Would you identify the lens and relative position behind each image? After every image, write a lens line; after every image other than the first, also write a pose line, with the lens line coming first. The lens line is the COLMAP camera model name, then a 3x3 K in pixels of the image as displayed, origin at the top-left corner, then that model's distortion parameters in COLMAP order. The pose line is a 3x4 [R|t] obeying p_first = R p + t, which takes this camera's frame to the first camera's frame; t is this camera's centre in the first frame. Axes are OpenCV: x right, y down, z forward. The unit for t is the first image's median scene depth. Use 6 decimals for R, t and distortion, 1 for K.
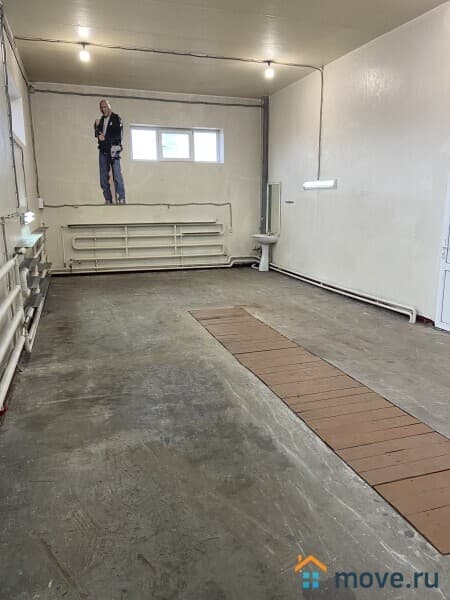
lens RADIAL K [[469.5, 0, 230.5], [0, 469.5, 297.6], [0, 0, 1]] dist [0.116082, -0.148027]
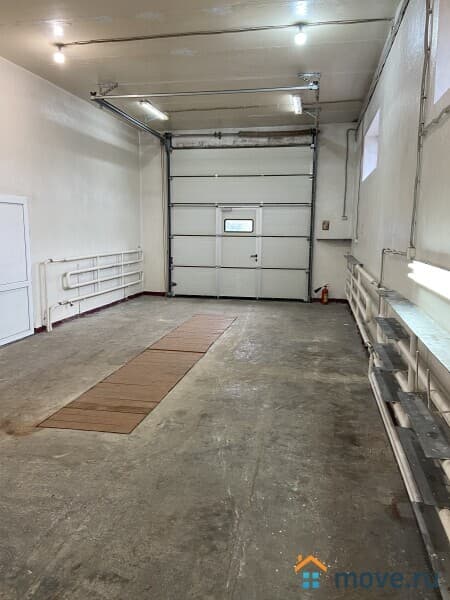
lens RADIAL K [[469.9, 0, 229.3], [0, 469.9, 299.8], [0, 0, 1]] dist [0.114718, -0.141080]
pose [[-0.875128, -0.077625, 0.477625, -0.416680], [0.090686, 0.943251, 0.319459, -0.265095], [-0.475318, 0.322882, -0.818425, 1.273545]]
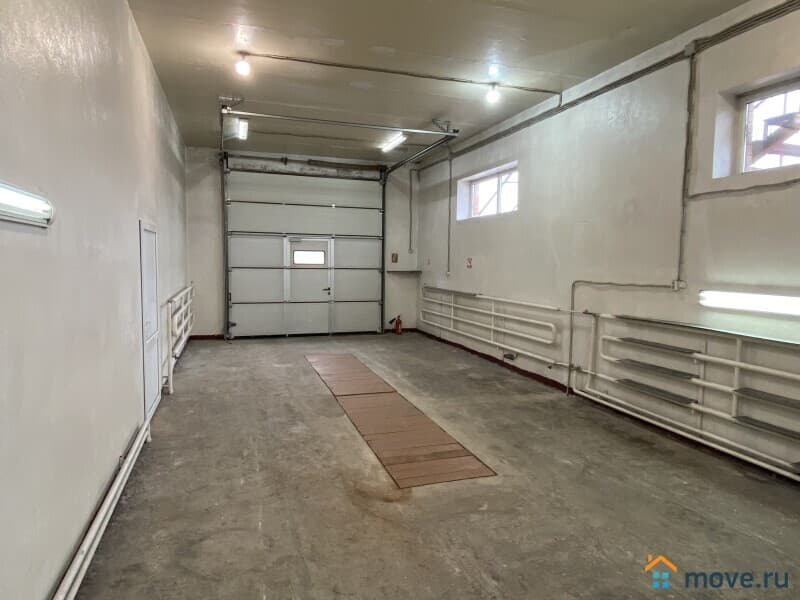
lens RADIAL K [[497.3, 0, 400.0], [0, 497.3, 300.0], [0, 0, 1]] dist [0.084422, -0.103679]
pose [[-0.999869, -0.009787, -0.012859, 0.026890], [-0.012994, 0.960002, 0.279691, -0.300824], [0.009607, 0.279822, -0.960004, 1.412539]]
